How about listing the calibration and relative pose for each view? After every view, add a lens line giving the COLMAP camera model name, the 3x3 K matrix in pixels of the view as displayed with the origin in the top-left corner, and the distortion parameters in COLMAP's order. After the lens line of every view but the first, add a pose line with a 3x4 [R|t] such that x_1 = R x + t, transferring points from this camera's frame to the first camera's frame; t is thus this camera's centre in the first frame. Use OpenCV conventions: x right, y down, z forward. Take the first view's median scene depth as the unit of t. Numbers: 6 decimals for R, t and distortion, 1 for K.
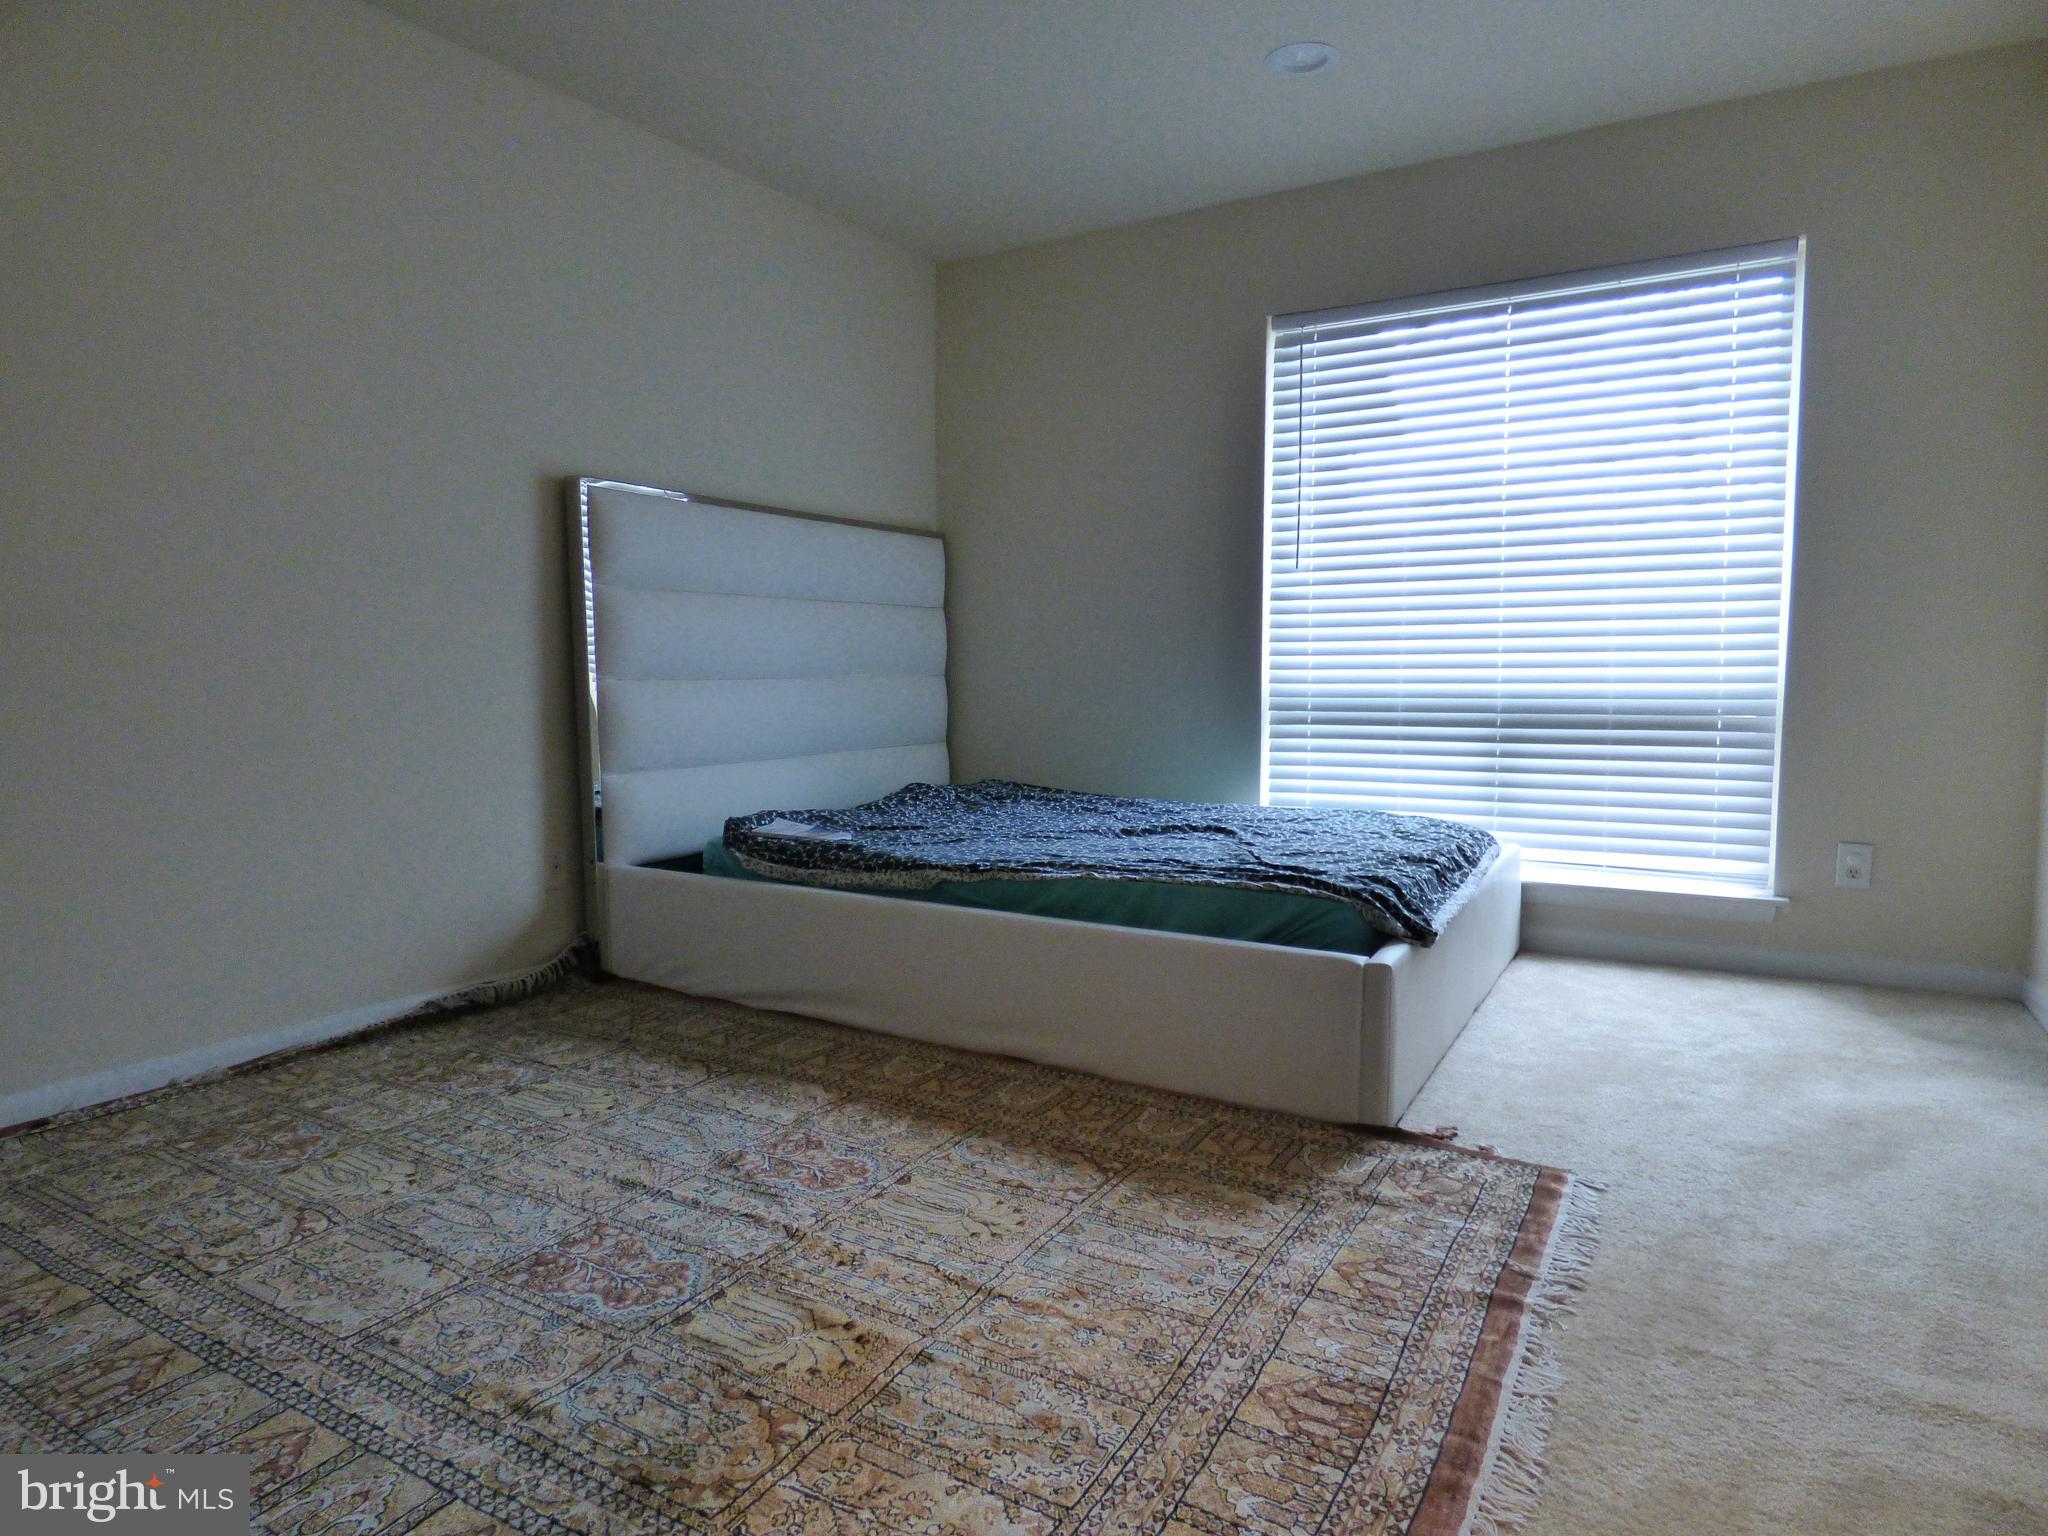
lens RADIAL K [[1220.3, 0, 1016.8], [0, 1220.3, 769.5], [0, 0, 1]] dist [-0.023344, 0.005049]
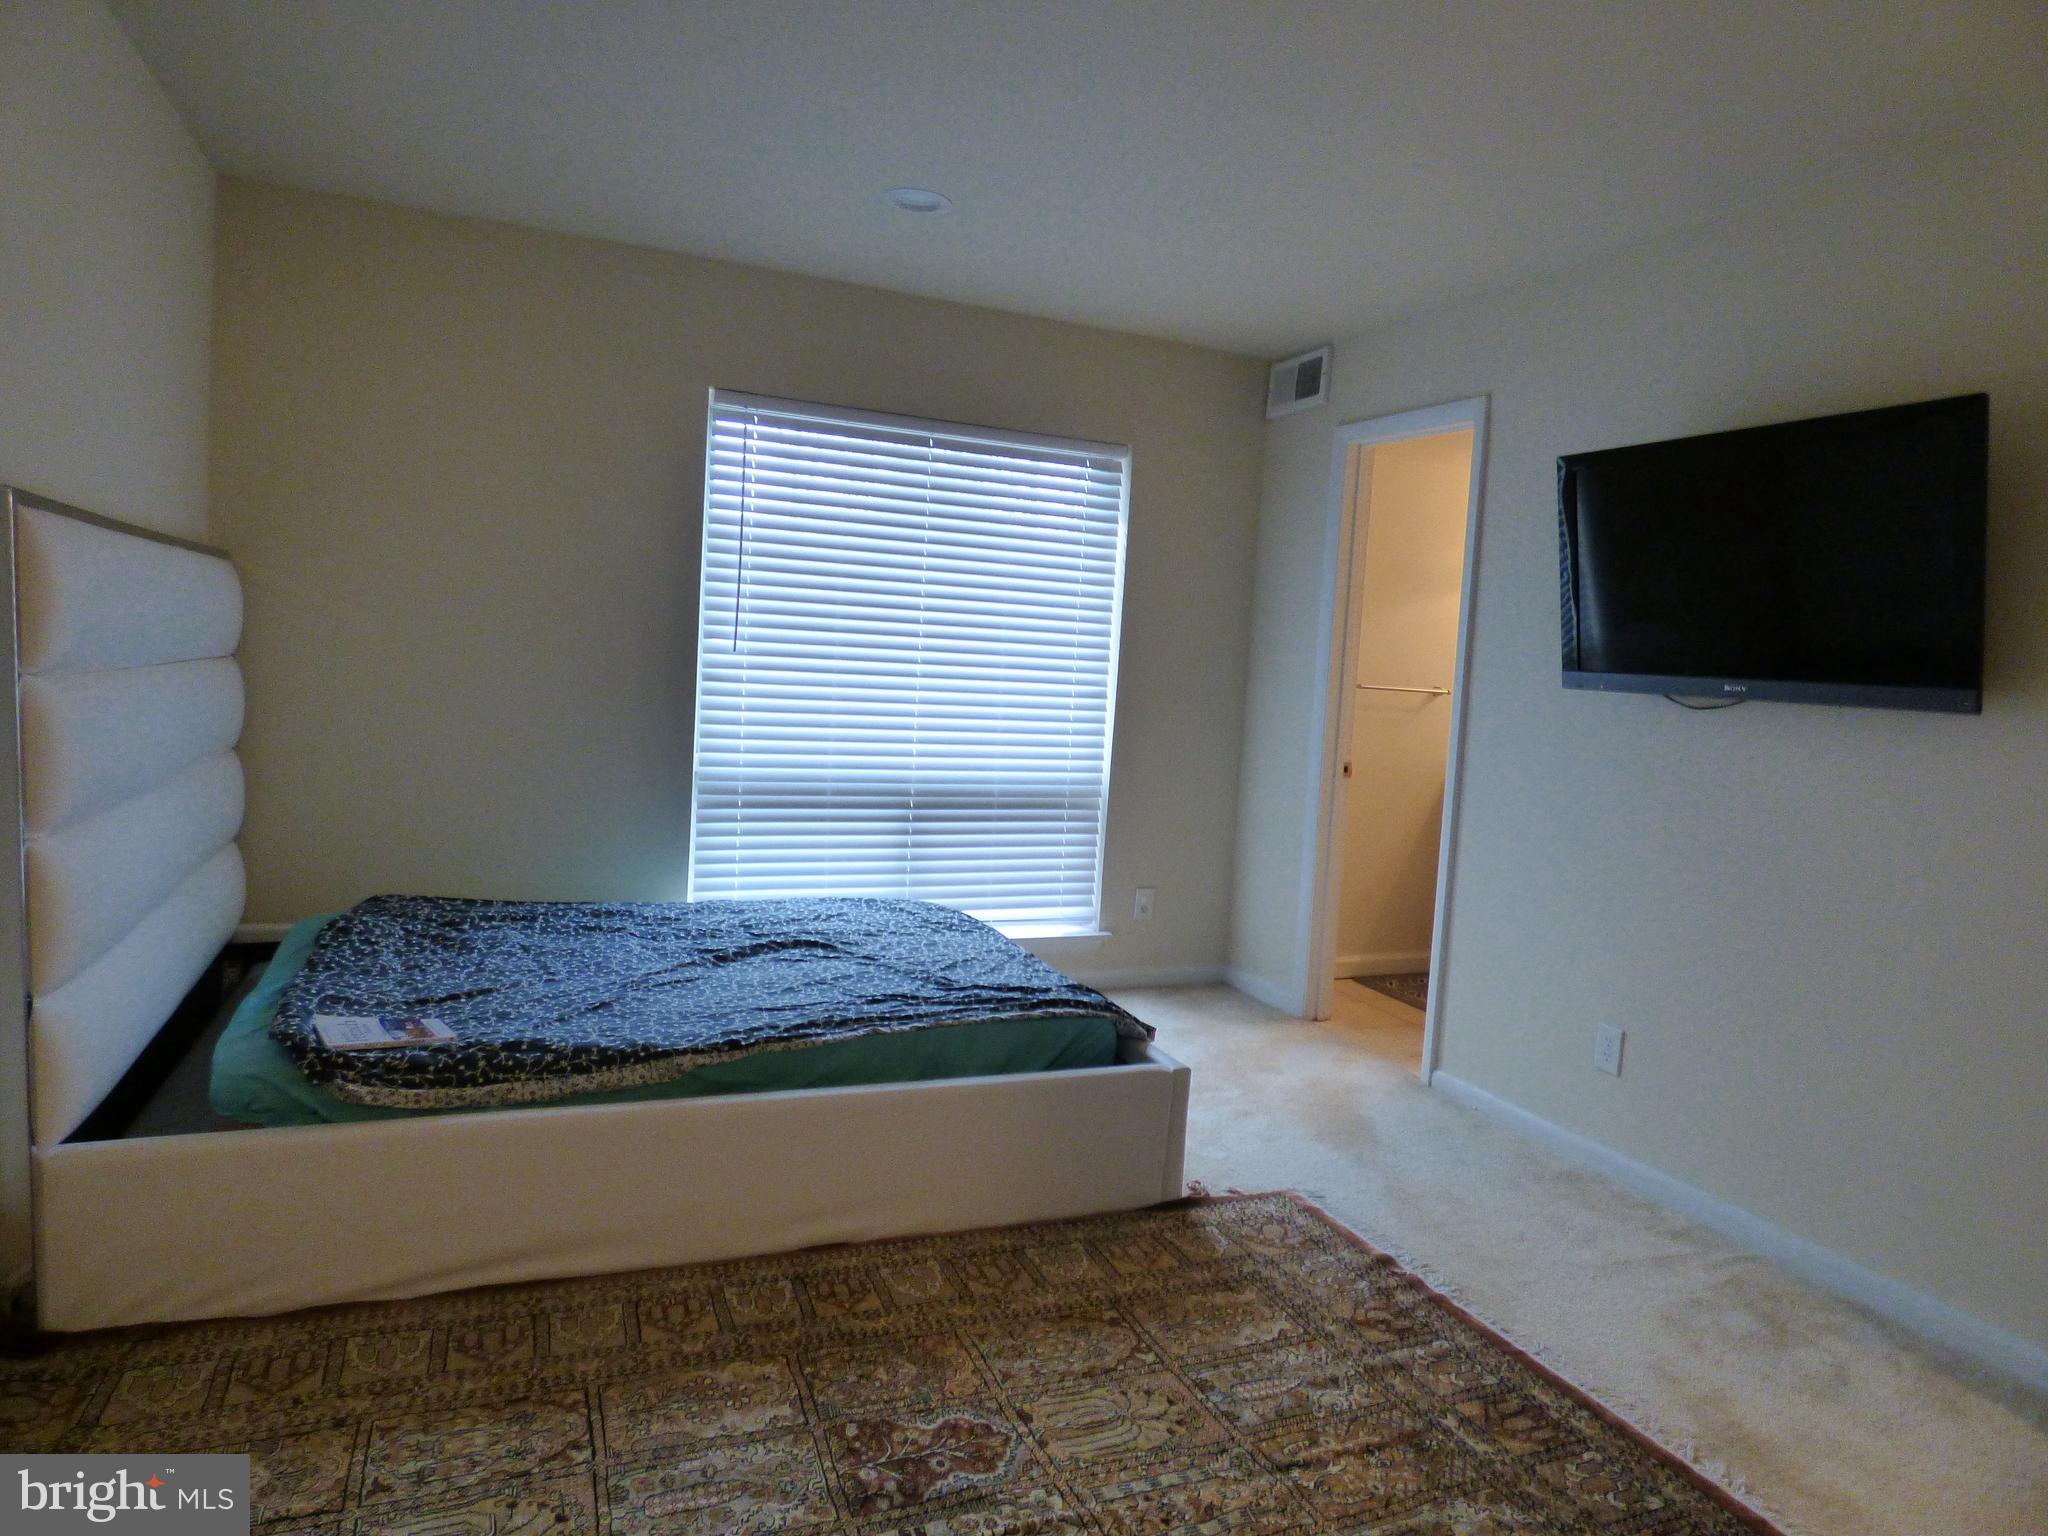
lens RADIAL K [[1220.3, 0, 1023.4], [0, 1220.3, 767.2], [0, 0, 1]] dist [-0.023344, 0.005049]
pose [[0.584999, -0.028335, 0.810539, -0.581254], [0.004158, 0.999481, 0.031939, -0.136396], [-0.811024, -0.015314, 0.584813, 0.314399]]
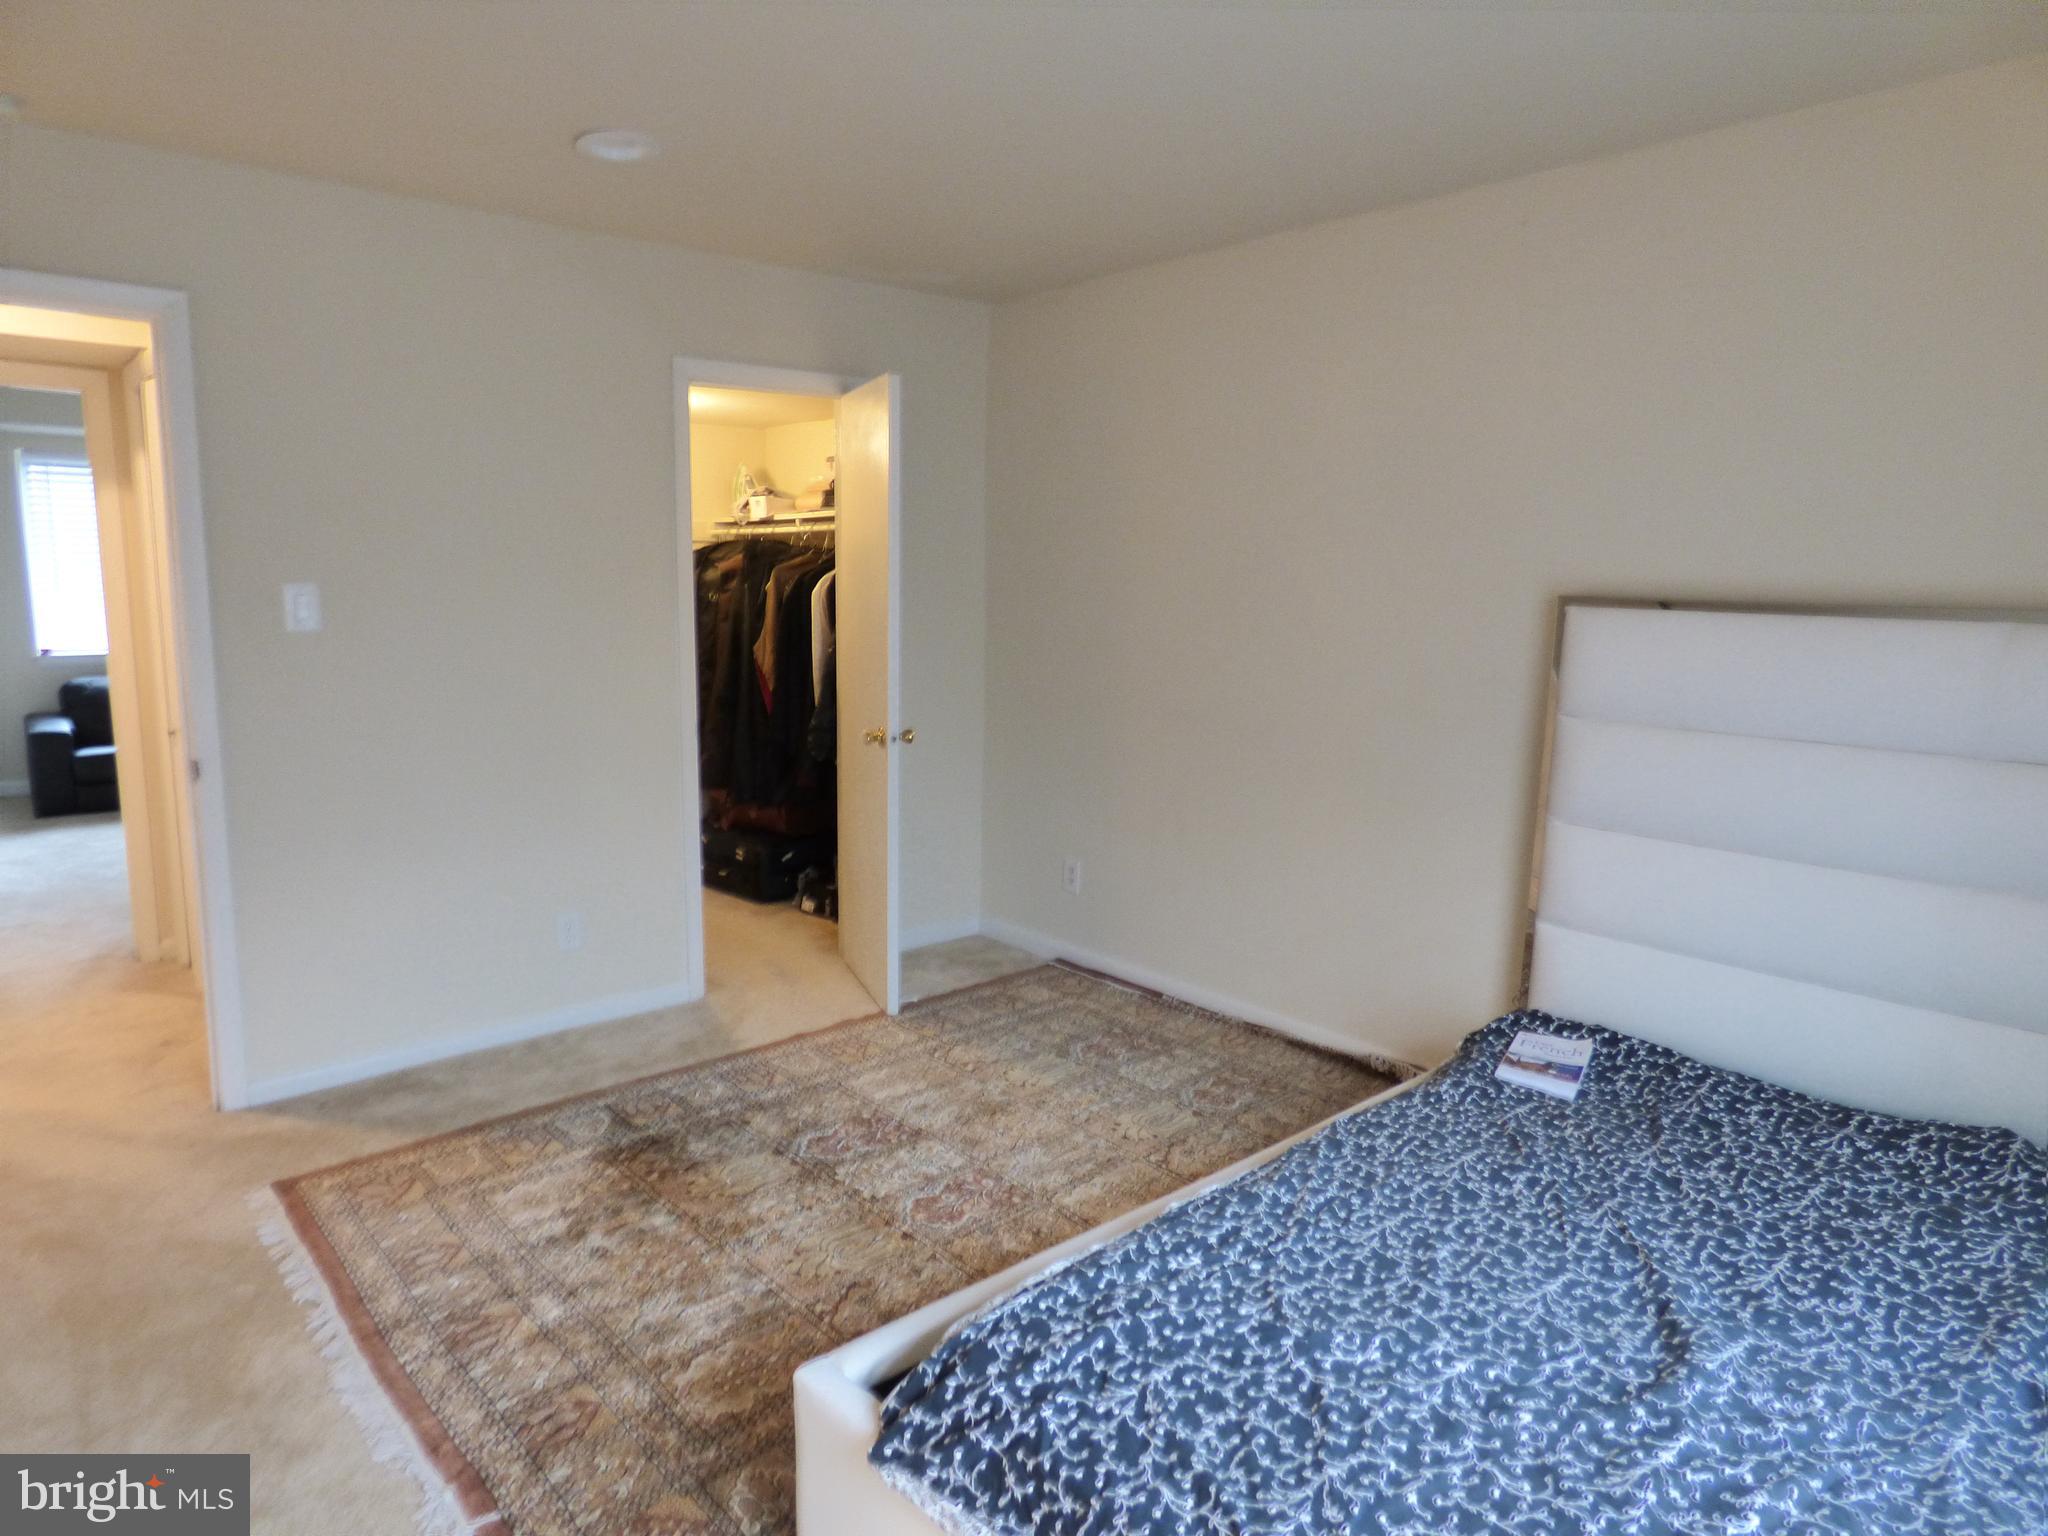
lens RADIAL K [[1220.3, 0, 1023.6], [0, 1220.3, 771.2], [0, 0, 1]] dist [-0.023344, 0.005049]
pose [[-0.287748, 0.149039, -0.946038, 0.691857], [-0.101284, 0.977541, 0.184809, -0.262910], [0.952335, 0.148997, -0.266190, 0.964305]]
